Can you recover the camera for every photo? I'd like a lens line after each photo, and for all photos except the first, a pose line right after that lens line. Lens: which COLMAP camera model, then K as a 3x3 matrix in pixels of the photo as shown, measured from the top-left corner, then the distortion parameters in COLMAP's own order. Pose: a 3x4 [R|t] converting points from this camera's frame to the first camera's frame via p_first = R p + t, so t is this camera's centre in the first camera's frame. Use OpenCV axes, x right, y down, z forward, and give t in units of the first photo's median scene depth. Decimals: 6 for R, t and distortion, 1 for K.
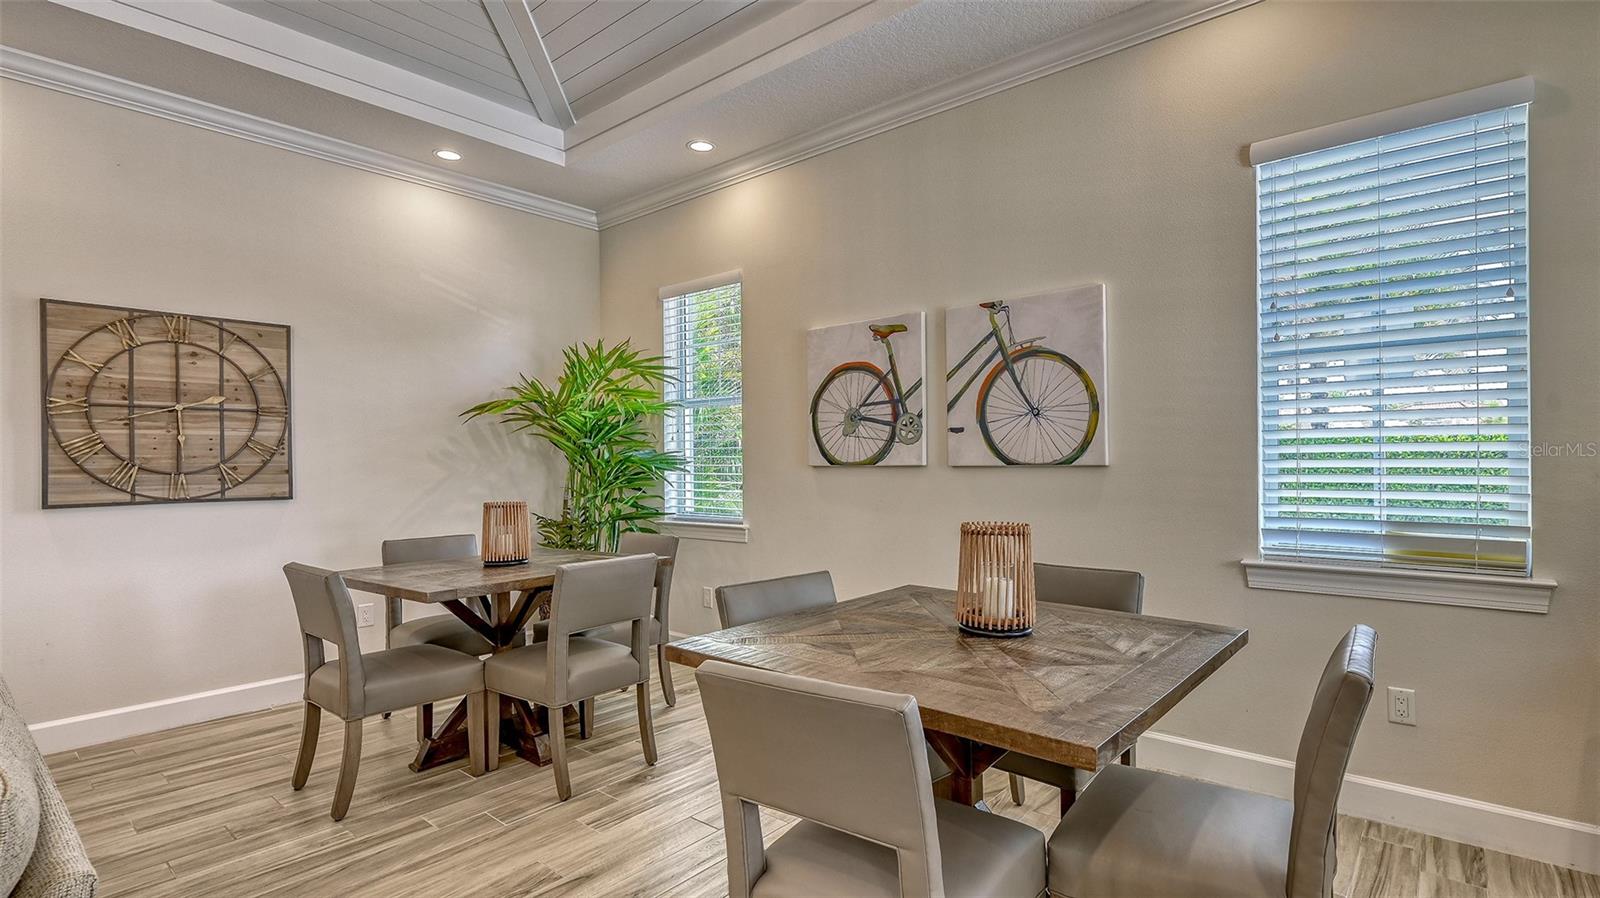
lens RADIAL K [[774.3, 0, 803.0], [0, 774.3, 459.2], [0, 0, 1]] dist [-0.001691, 0.002175]
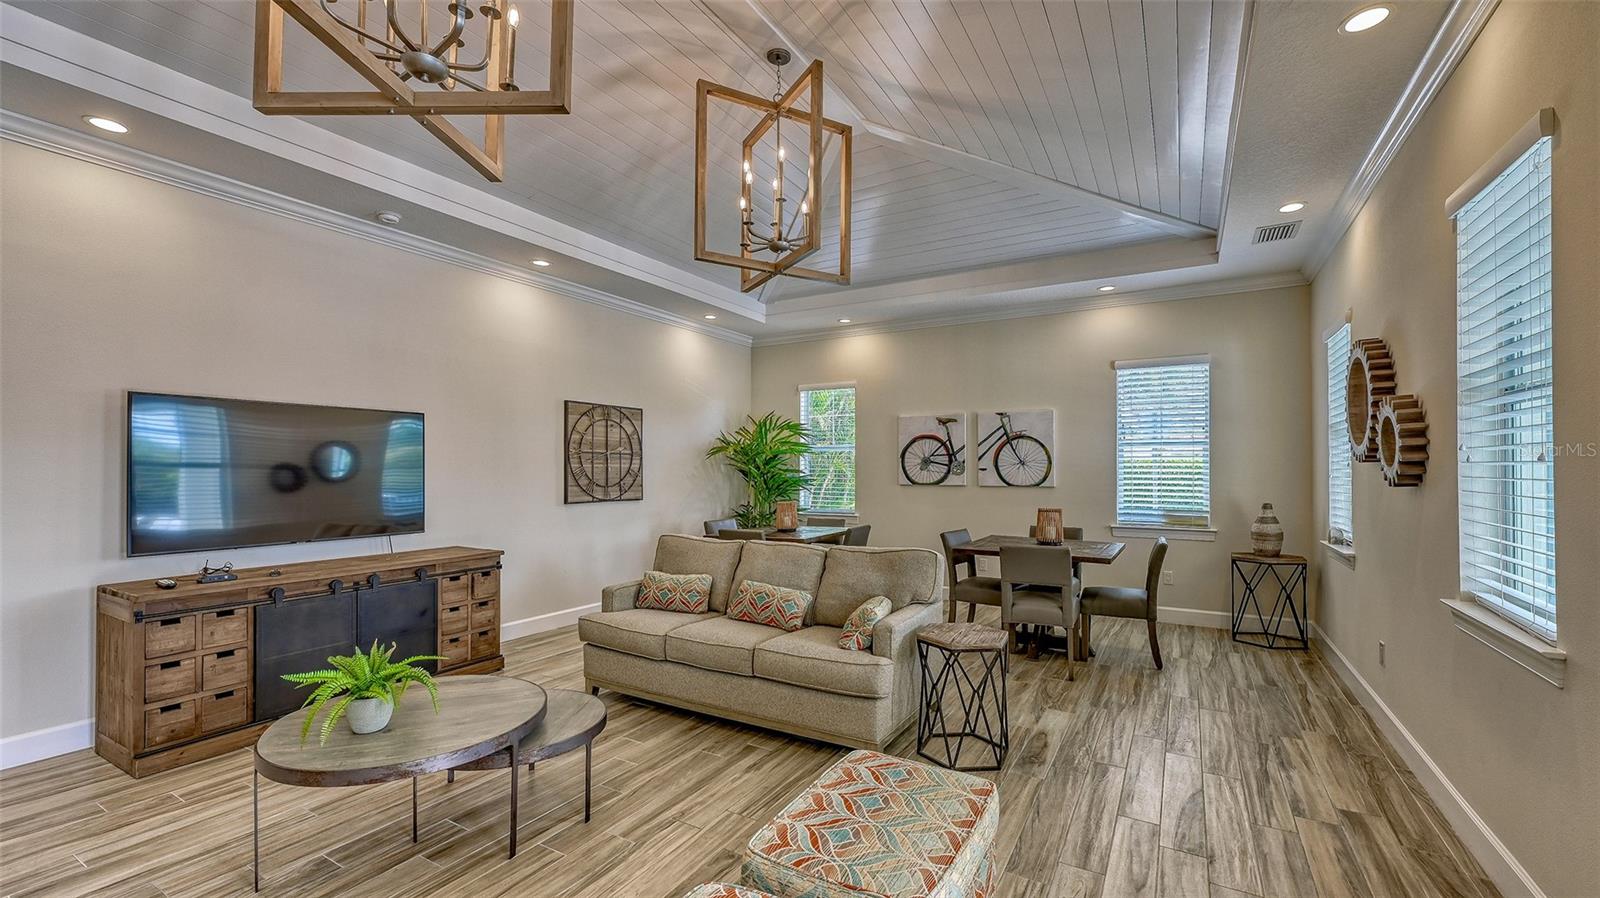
lens RADIAL K [[648.4, 0, 802.2], [0, 648.4, 461.8], [0, 0, 1]] dist [-0.002408, -0.000315]
pose [[0.986753, 0.013691, 0.161649, -0.602078], [-0.011609, 0.999837, -0.013816, -0.028188], [-0.161812, 0.011756, 0.986752, -0.722138]]
